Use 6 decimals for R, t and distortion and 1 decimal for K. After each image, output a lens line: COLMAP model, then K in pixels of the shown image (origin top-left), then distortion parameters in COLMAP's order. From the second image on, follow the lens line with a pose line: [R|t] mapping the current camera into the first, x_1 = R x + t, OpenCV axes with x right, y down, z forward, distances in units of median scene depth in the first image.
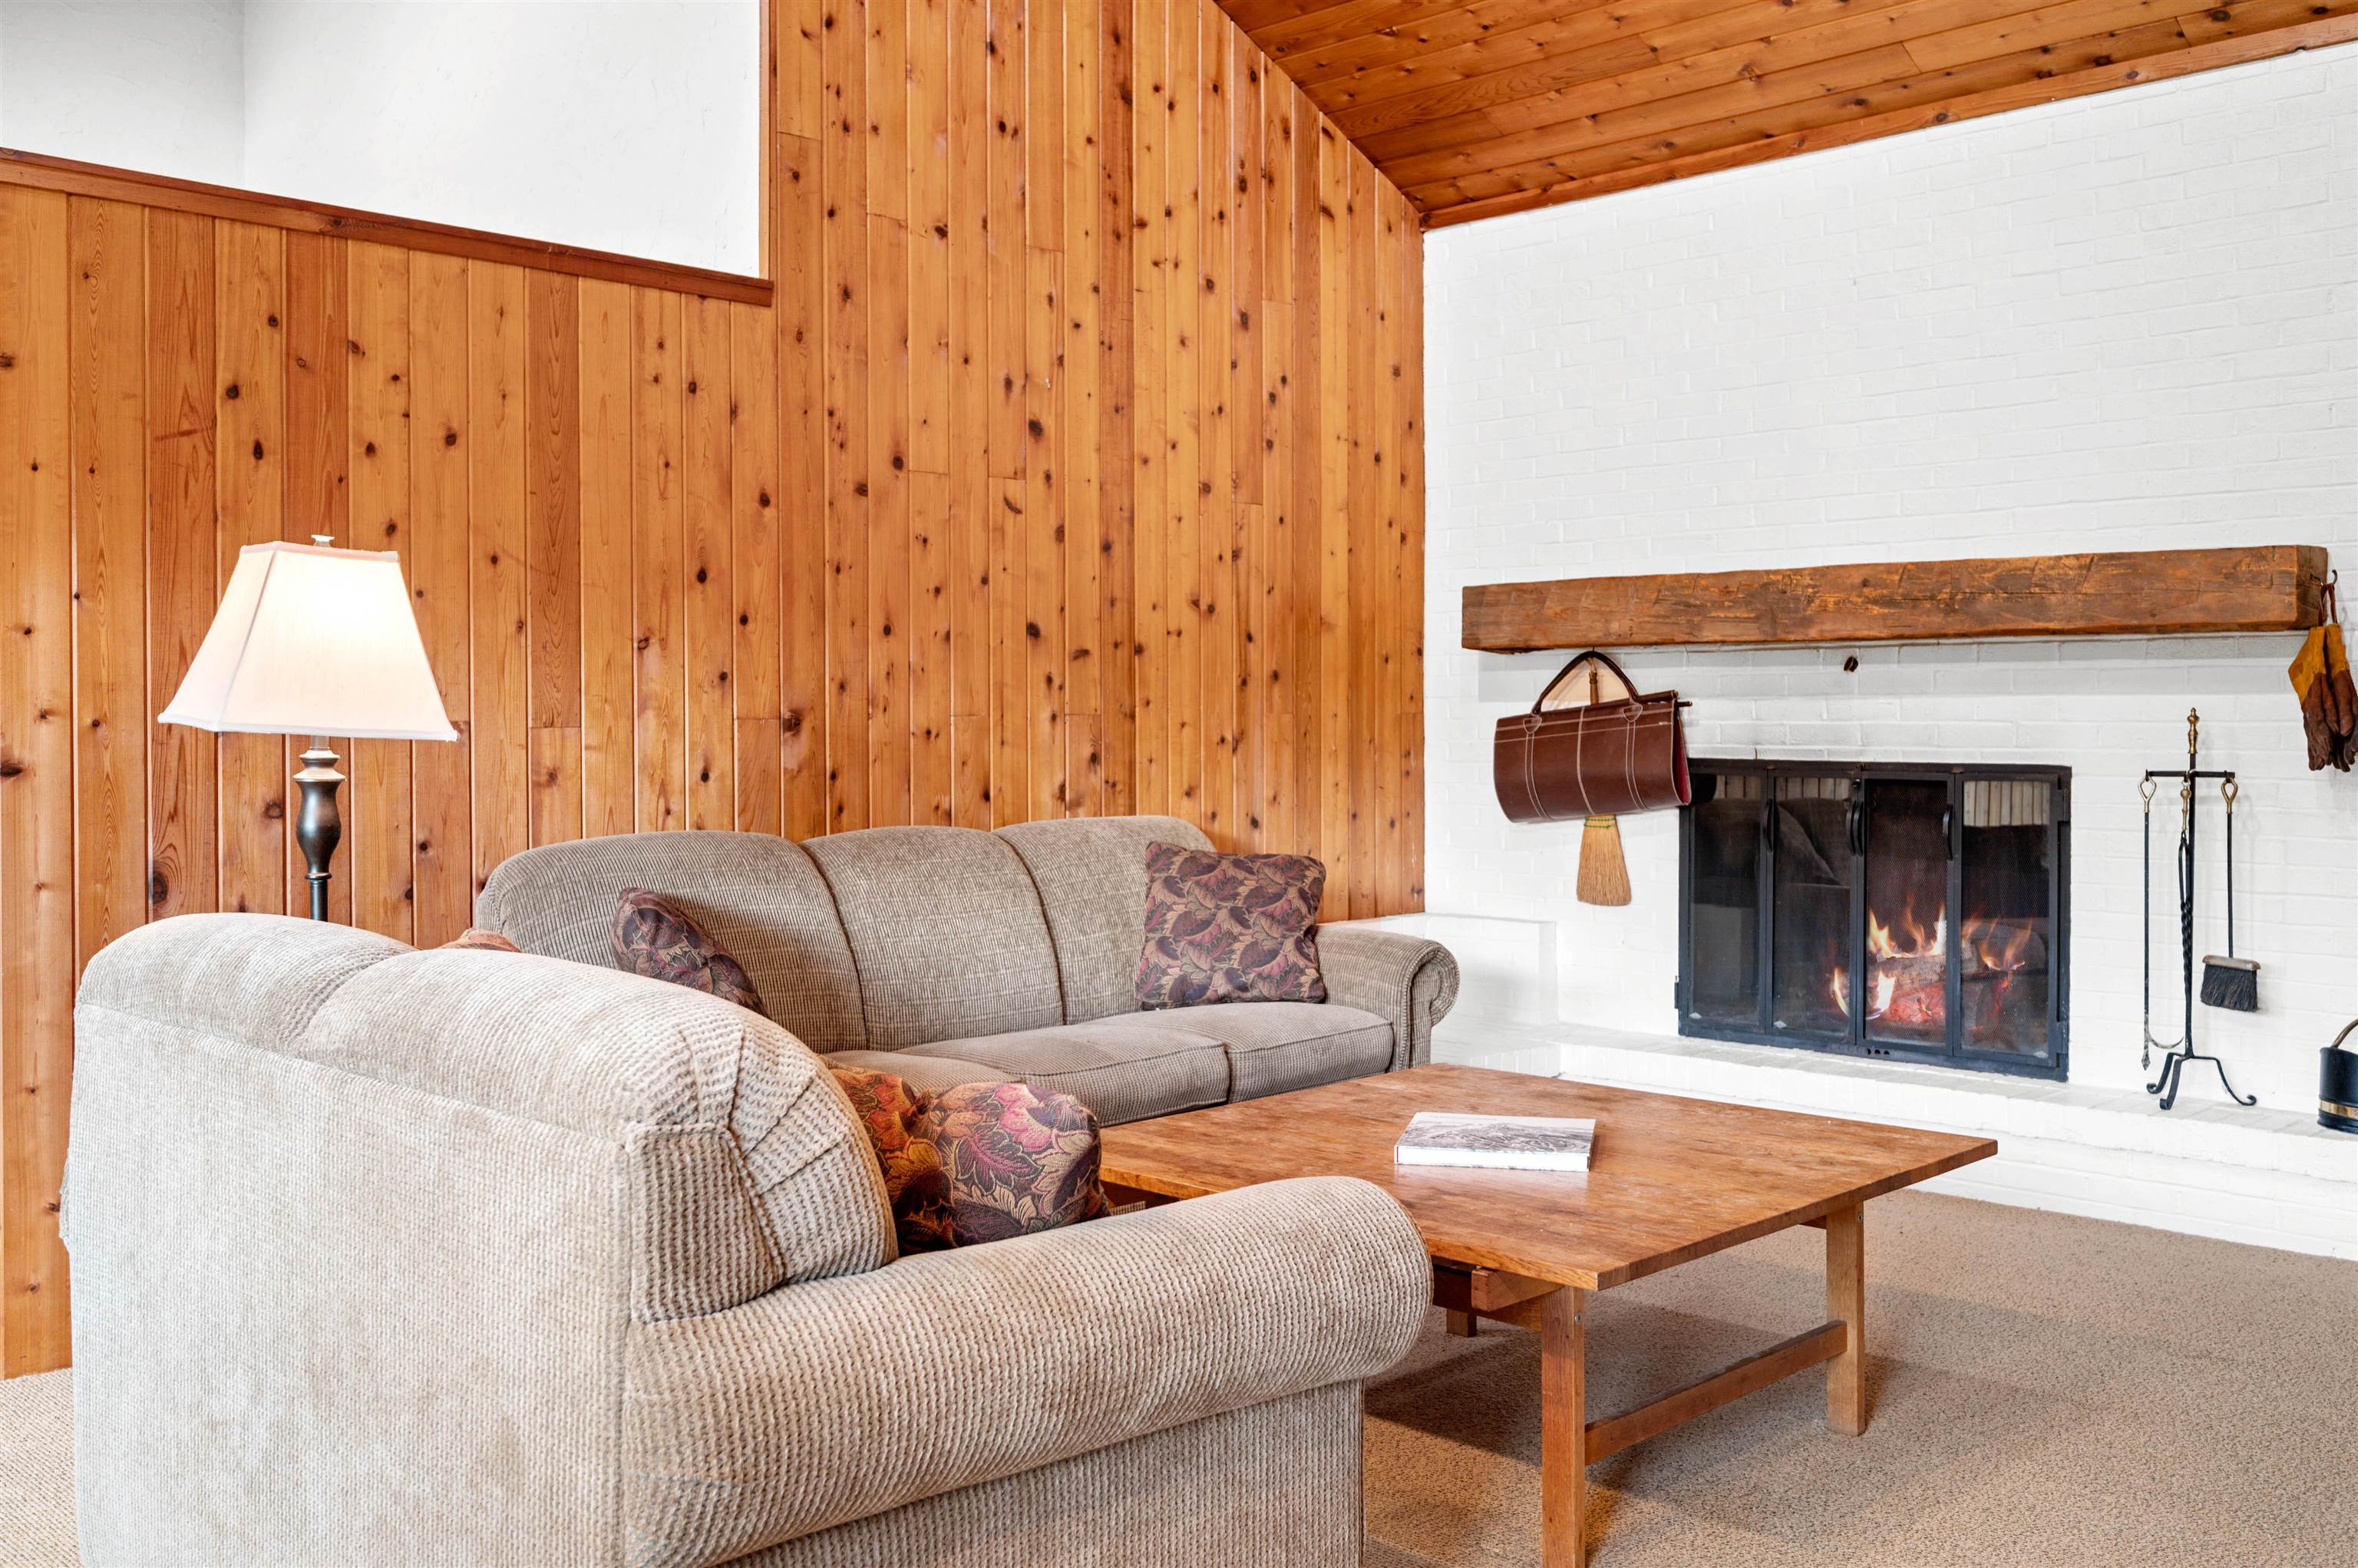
lens RADIAL K [[2126.8, 0, 1180.7], [0, 2126.8, 710.6], [0, 0, 1]] dist [-0.005327, 0.005742]
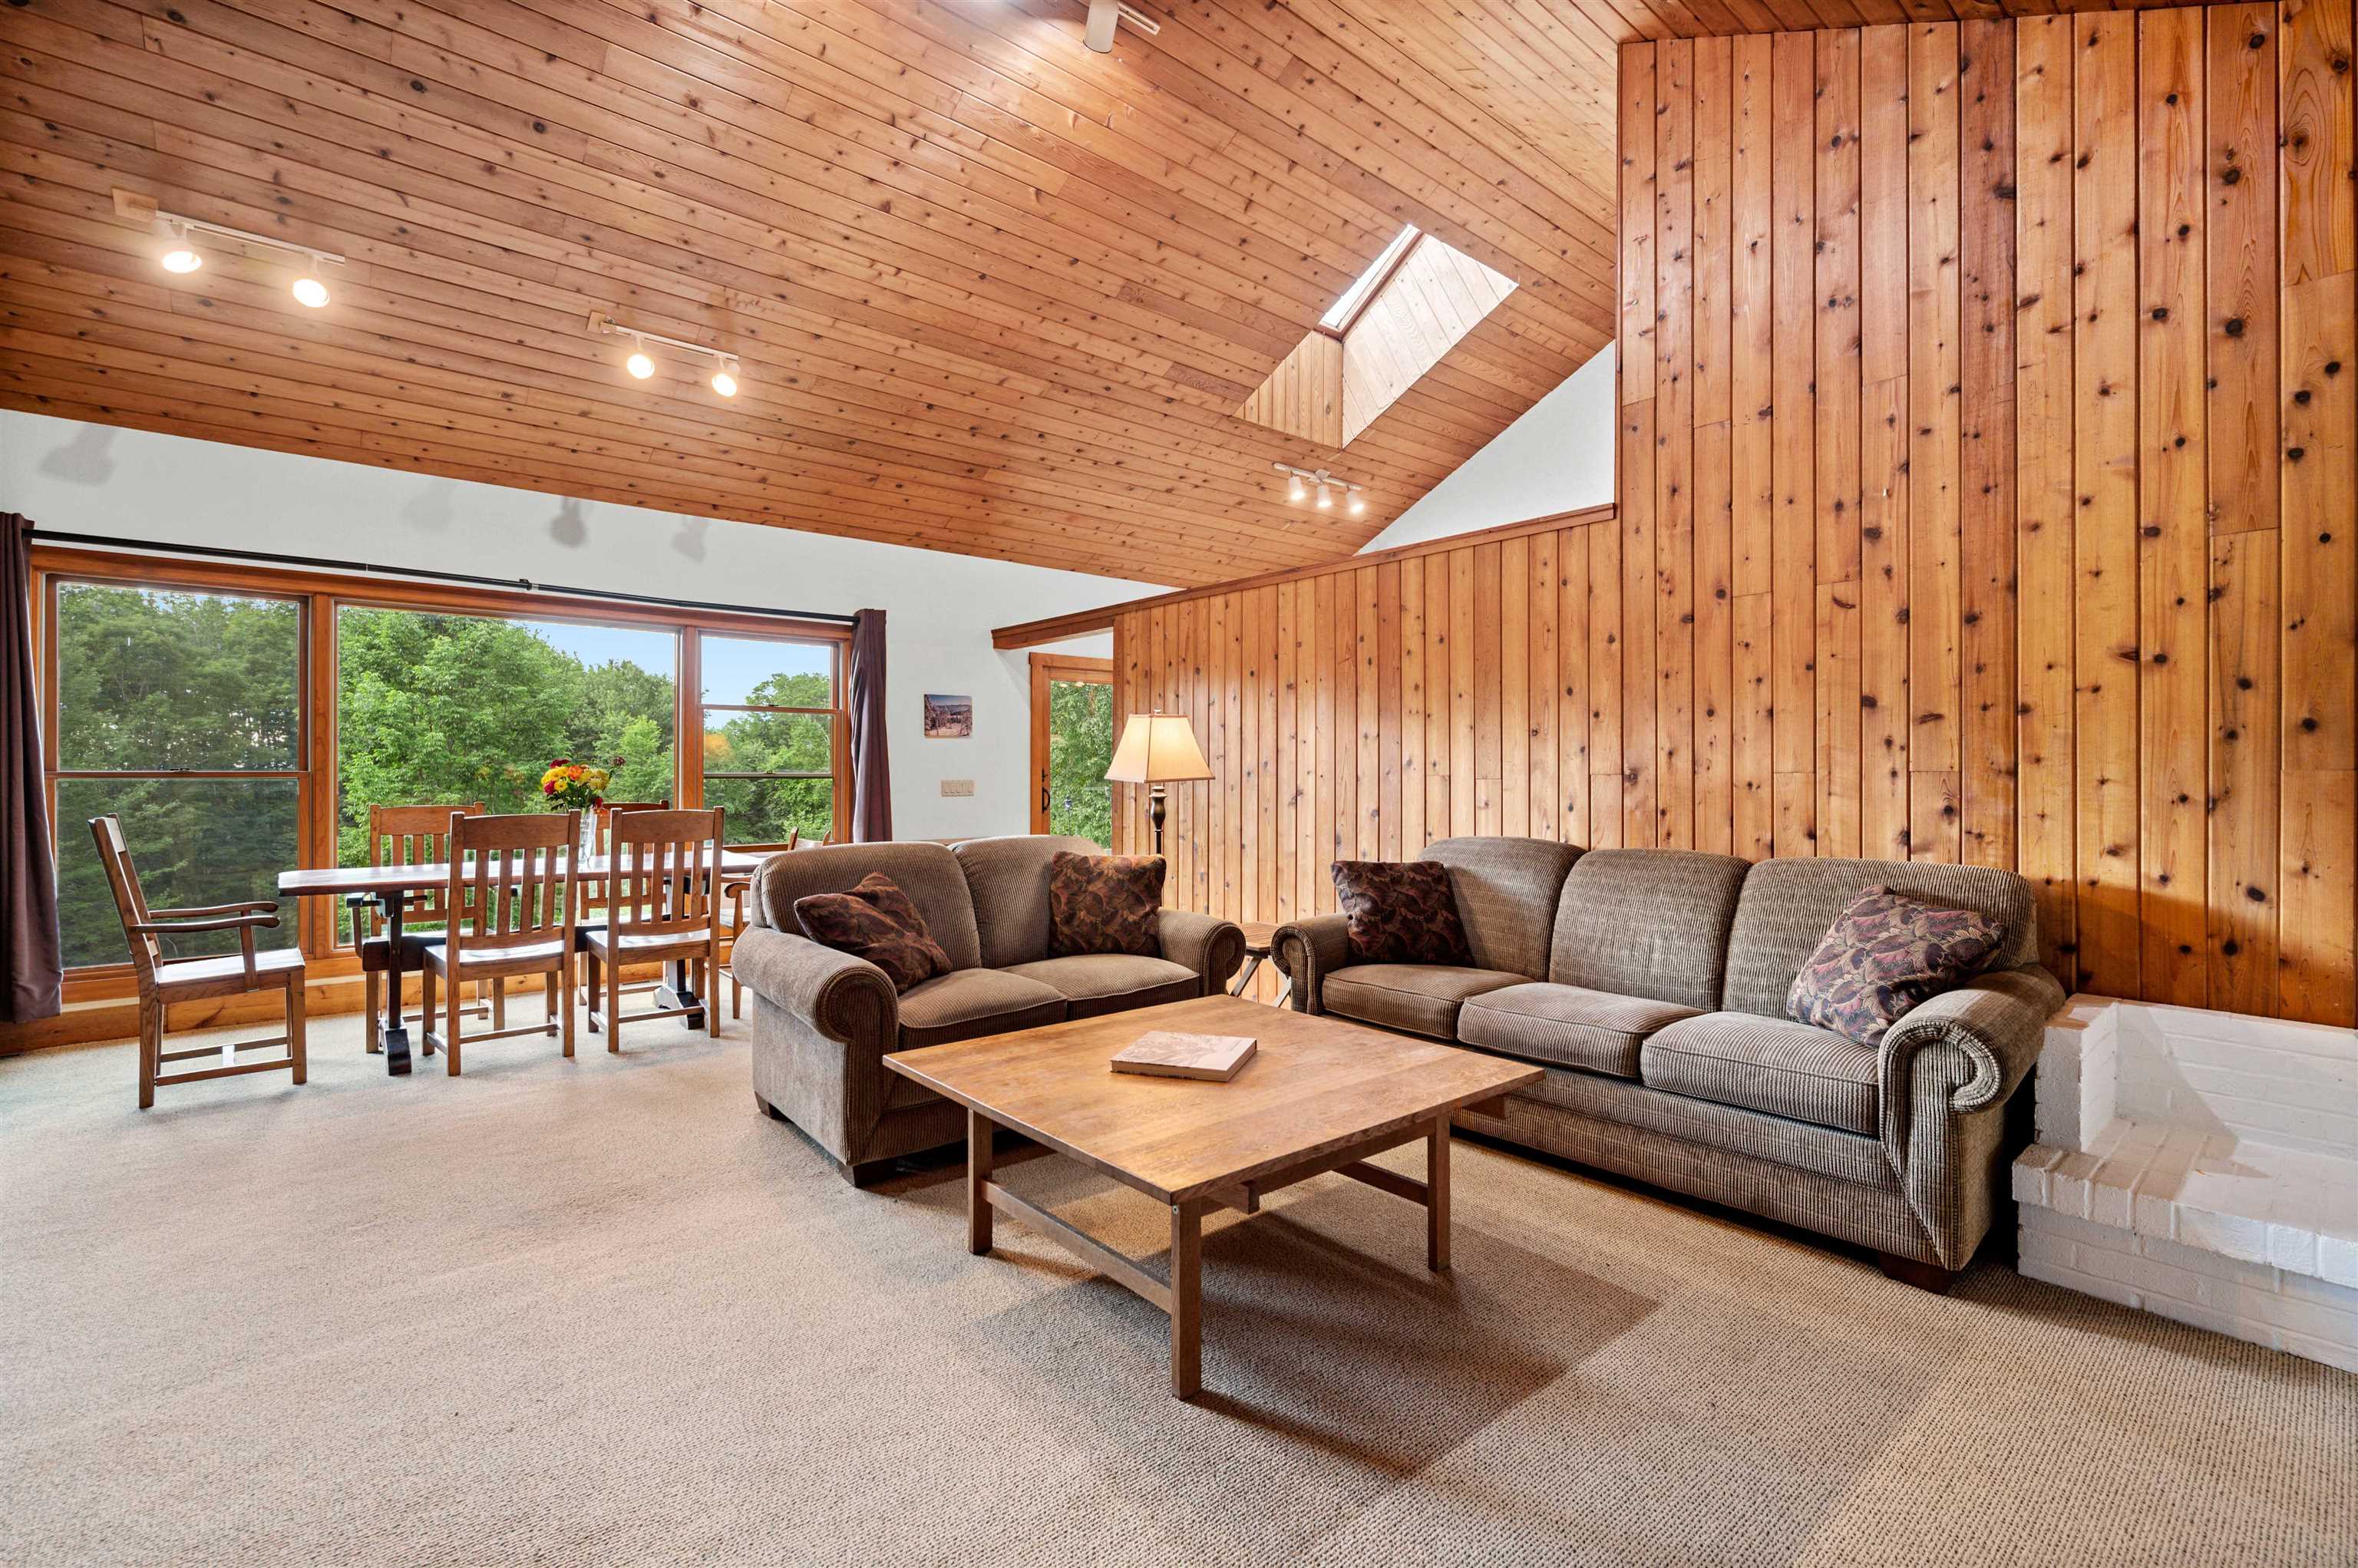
lens RADIAL K [[1047.6, 0, 1182.3], [0, 1047.6, 769.0], [0, 0, 1]] dist [-0.000102, 0.000183]
pose [[-0.084923, -0.003354, -0.996382, 0.588332], [0.003967, 0.999985, -0.003705, 0.001109], [0.996380, -0.004268, -0.084908, 0.698323]]
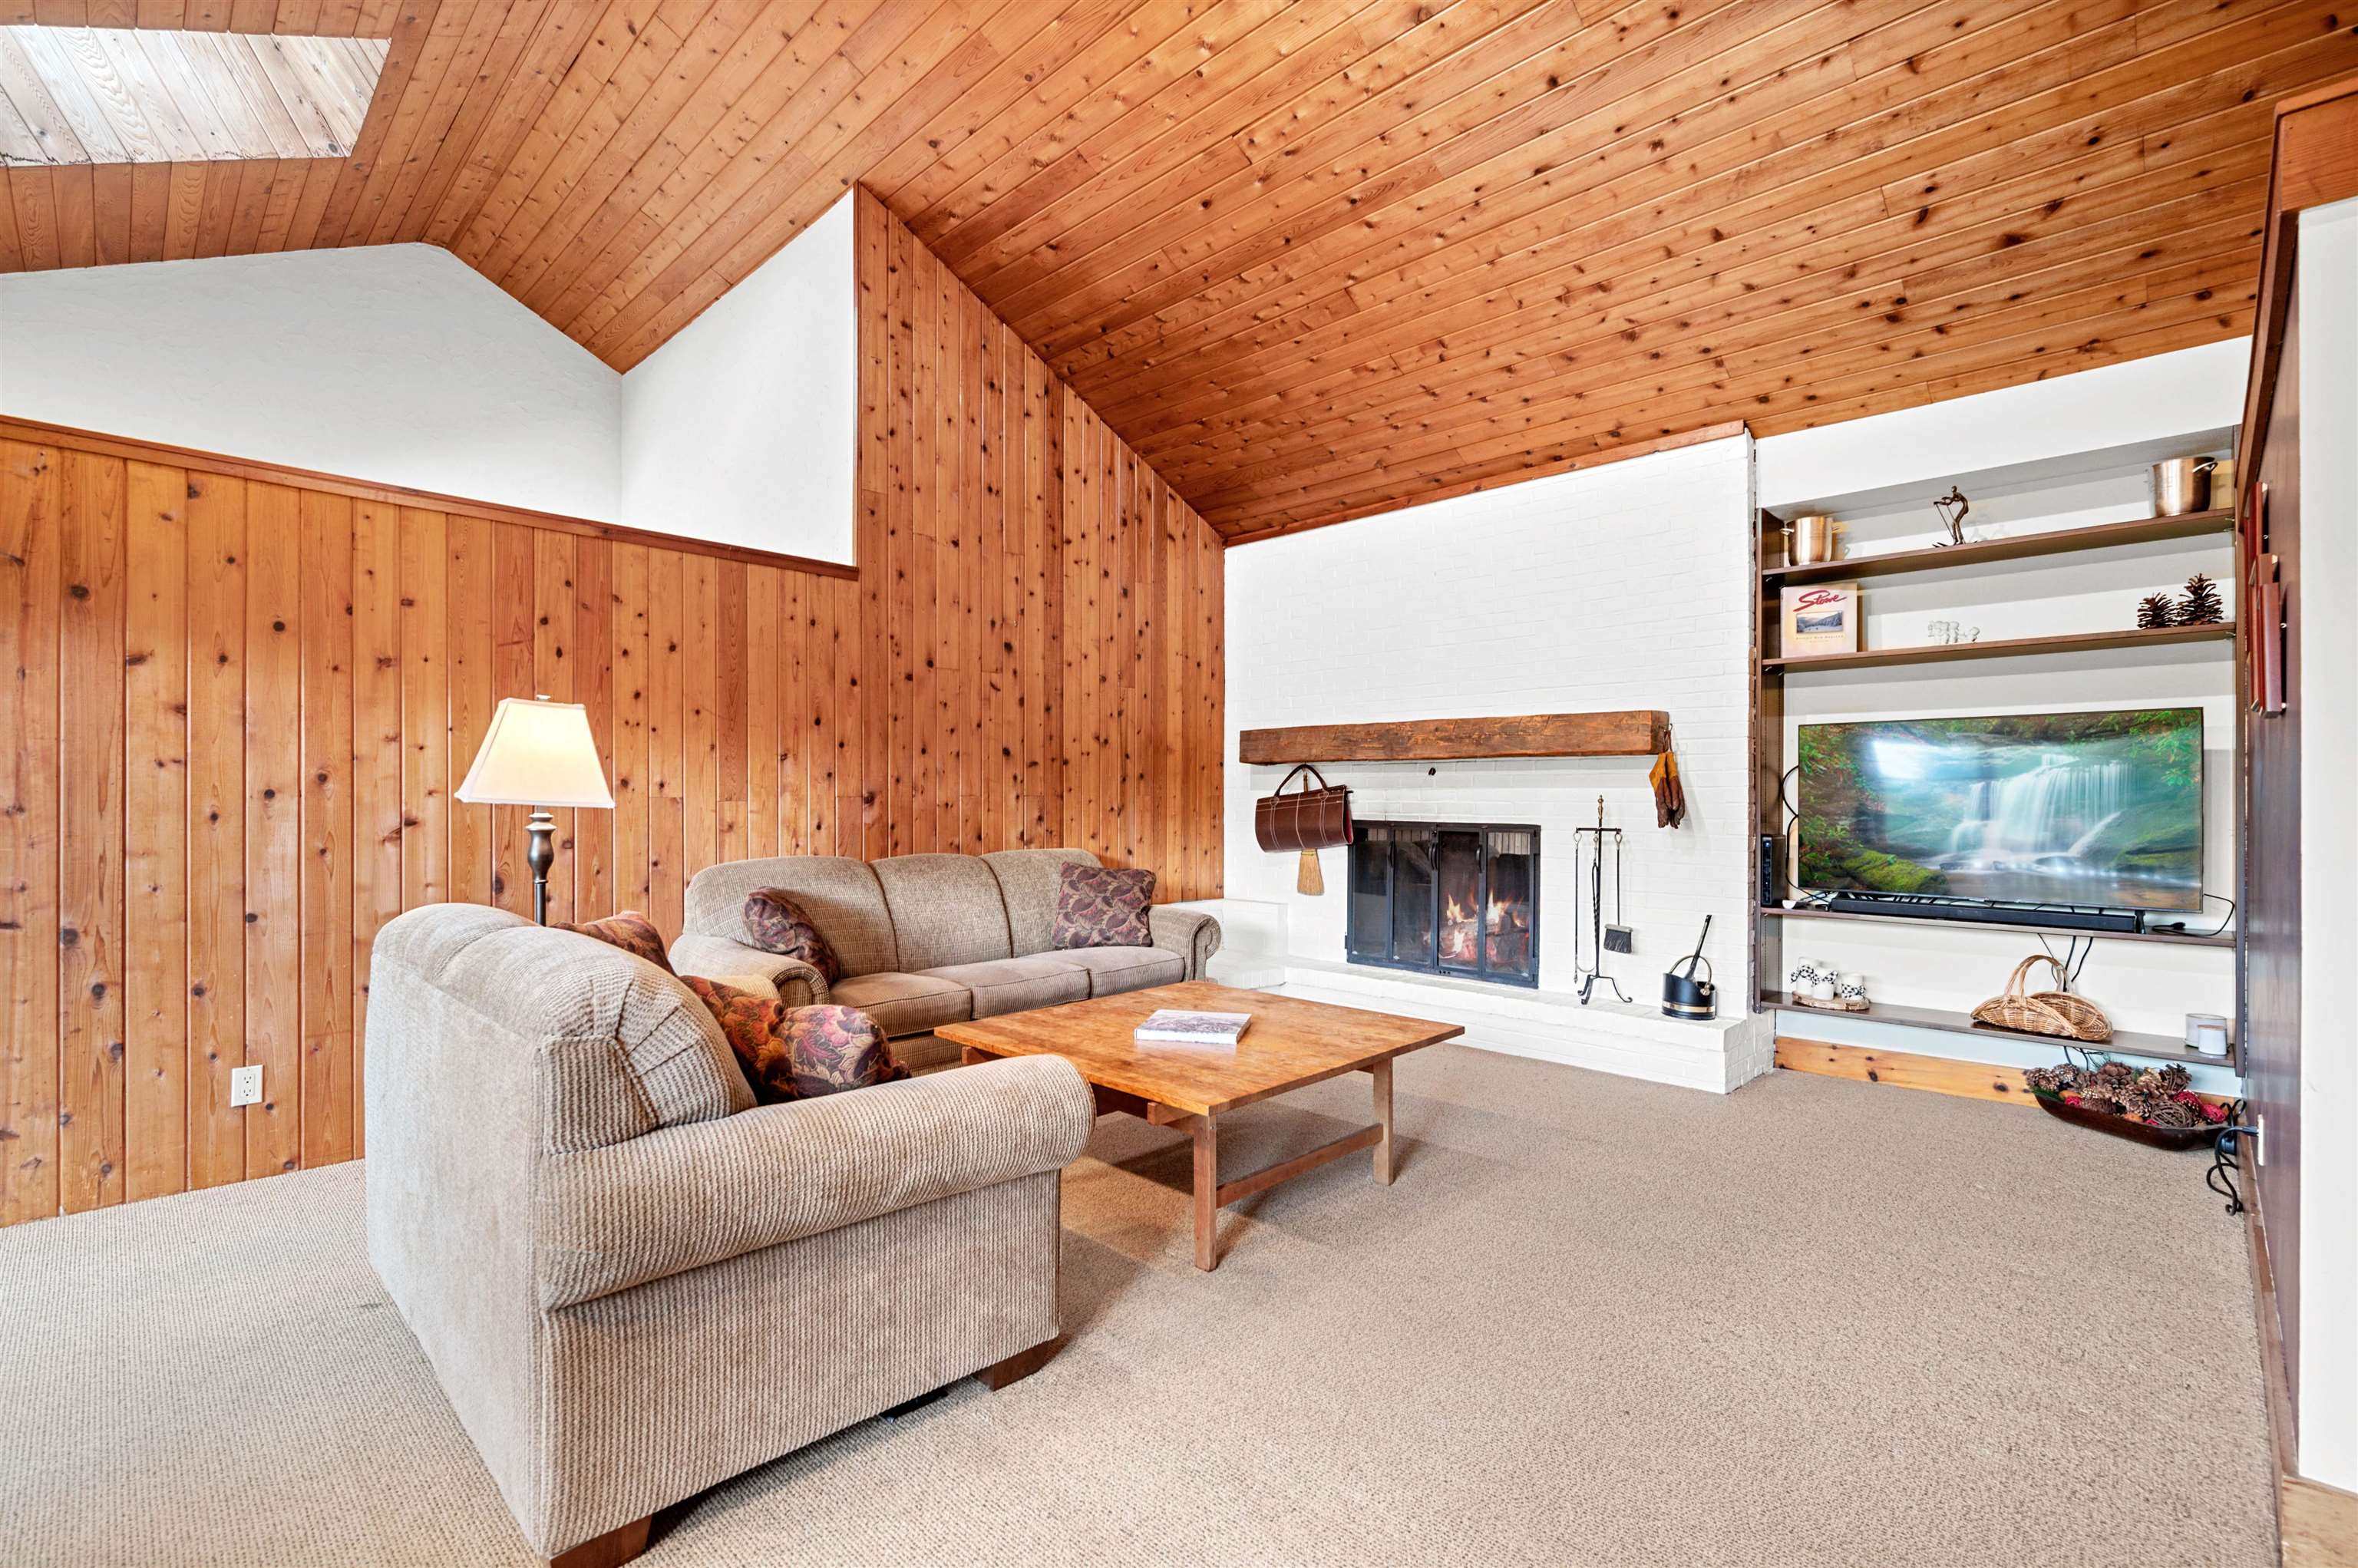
lens RADIAL K [[1044.0, 0, 1178.0], [0, 1044.0, 792.0], [0, 0, 1]] dist [0.001712, -0.000120]
pose [[0.999941, 0.004966, 0.009628, 0.081379], [-0.004947, 0.999986, -0.002009, -0.000165], [-0.009638, 0.001961, 0.999952, 0.057483]]
